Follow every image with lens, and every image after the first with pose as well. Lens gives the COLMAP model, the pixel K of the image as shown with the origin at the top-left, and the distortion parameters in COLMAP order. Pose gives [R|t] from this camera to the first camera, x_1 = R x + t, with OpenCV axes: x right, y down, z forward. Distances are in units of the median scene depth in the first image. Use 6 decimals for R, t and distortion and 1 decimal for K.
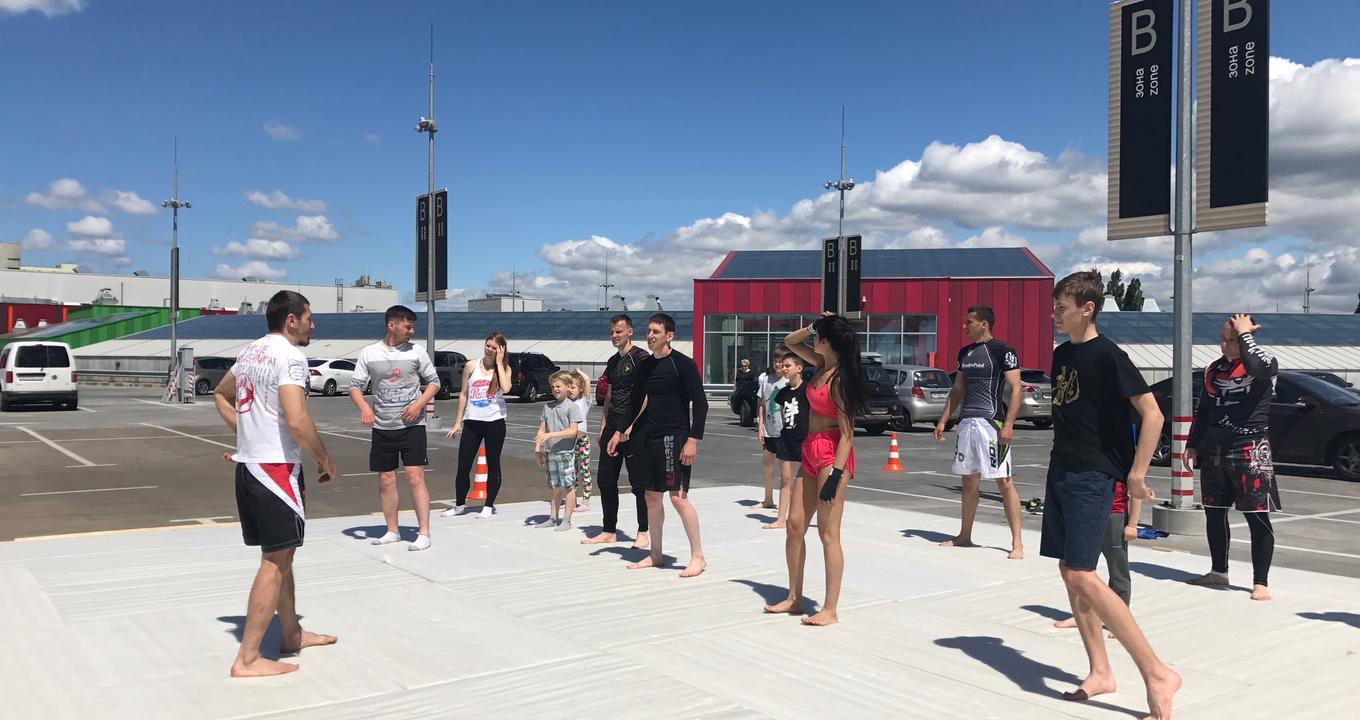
lens RADIAL K [[1115.3, 0, 688.4], [0, 1115.3, 320.2], [0, 0, 1]] dist [0.045314, -0.079583]
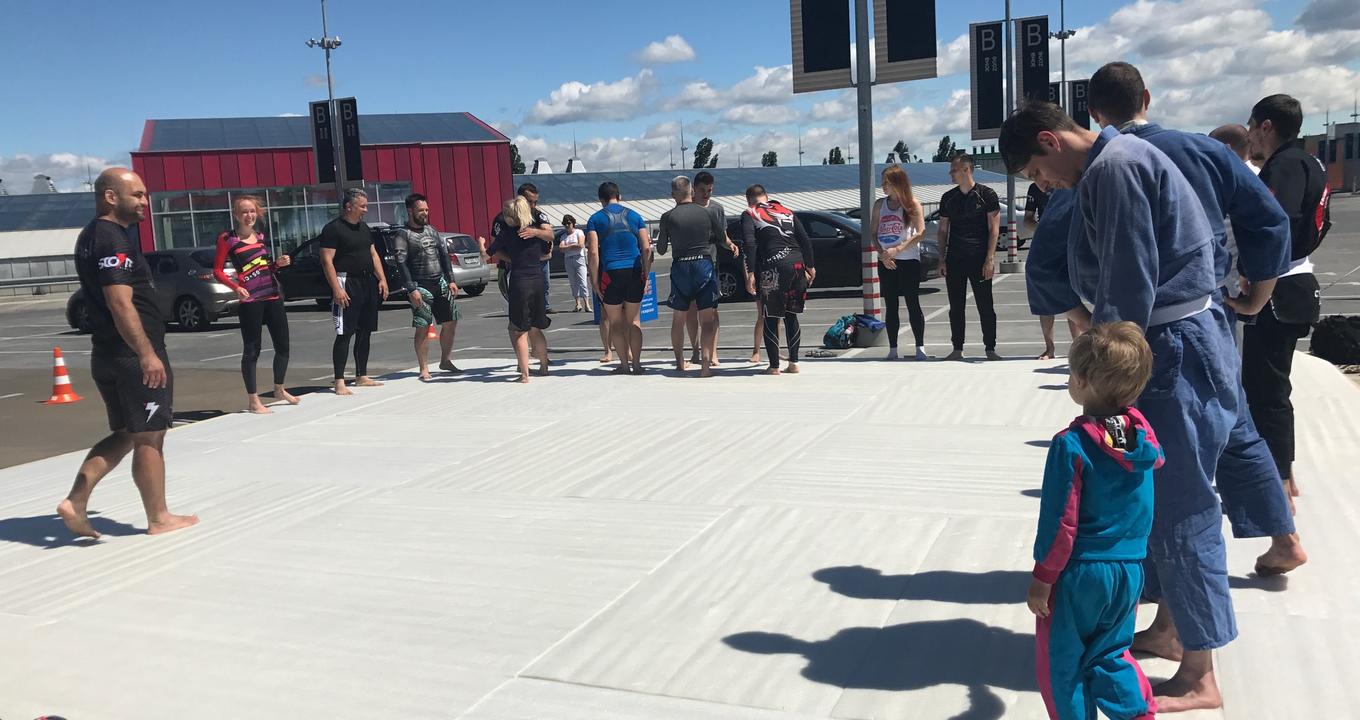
lens RADIAL K [[1115.3, 0, 689.4], [0, 1115.3, 351.6], [0, 0, 1]] dist [0.045314, -0.079583]
pose [[0.861017, -0.120170, 0.494175, -0.113368], [0.048561, 0.986670, 0.155322, 0.001772], [-0.506253, -0.109737, 0.855375, 0.032815]]
